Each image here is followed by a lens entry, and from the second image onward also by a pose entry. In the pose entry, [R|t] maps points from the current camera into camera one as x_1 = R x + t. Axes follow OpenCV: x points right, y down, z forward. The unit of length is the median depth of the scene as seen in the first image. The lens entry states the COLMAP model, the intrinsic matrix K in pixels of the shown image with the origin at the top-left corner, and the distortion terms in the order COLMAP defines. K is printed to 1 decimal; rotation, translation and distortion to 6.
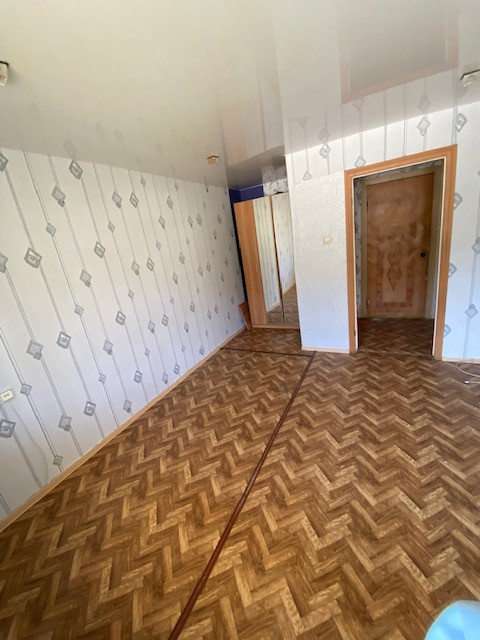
lens RADIAL K [[263.6, 0, 237.4], [0, 263.6, 322.2], [0, 0, 1]] dist [-0.004165, -0.003666]
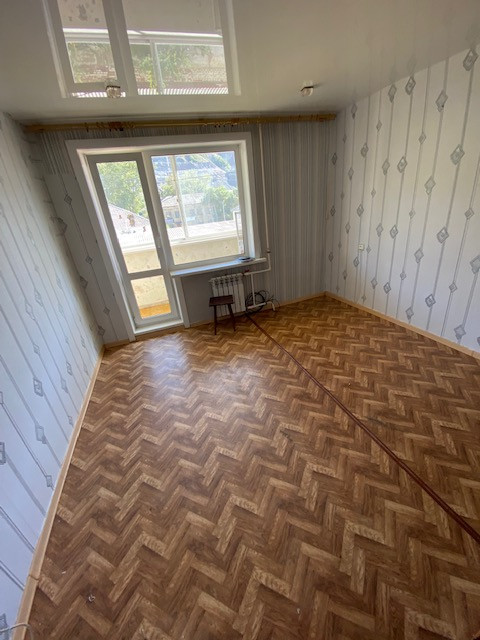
lens RADIAL K [[263.6, 0, 234.6], [0, 263.6, 320.1], [0, 0, 1]] dist [-0.004165, -0.003666]
pose [[-0.674103, 0.495077, -0.548164, 0.778854], [-0.001074, 0.741471, 0.670984, -0.448133], [0.738636, 0.452901, -0.499296, 1.116287]]
